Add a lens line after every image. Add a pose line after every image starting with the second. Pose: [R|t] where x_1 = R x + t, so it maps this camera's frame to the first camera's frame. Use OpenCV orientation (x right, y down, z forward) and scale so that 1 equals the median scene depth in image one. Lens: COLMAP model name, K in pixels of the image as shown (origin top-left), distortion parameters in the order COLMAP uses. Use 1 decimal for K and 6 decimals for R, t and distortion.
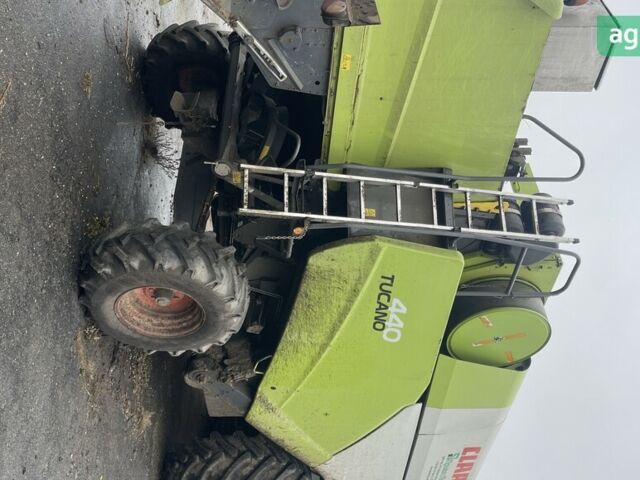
lens RADIAL K [[648.8, 0, 322.7], [0, 648.8, 239.8], [0, 0, 1]] dist [0.026319, 0.000000]
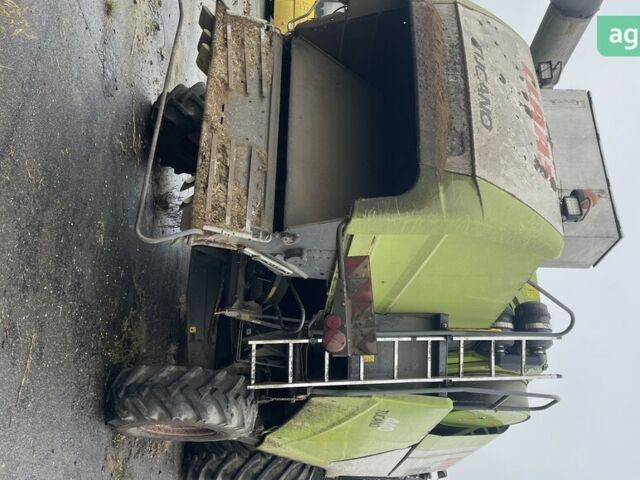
lens RADIAL K [[648.8, 0, 319.8], [0, 648.8, 237.6], [0, 0, 1]] dist [0.026319, 0.000000]
pose [[0.999383, 0.029376, -0.019243, 0.006523], [-0.022769, 0.959195, 0.281826, -0.546161], [0.026737, -0.281214, 0.959273, 0.021866]]
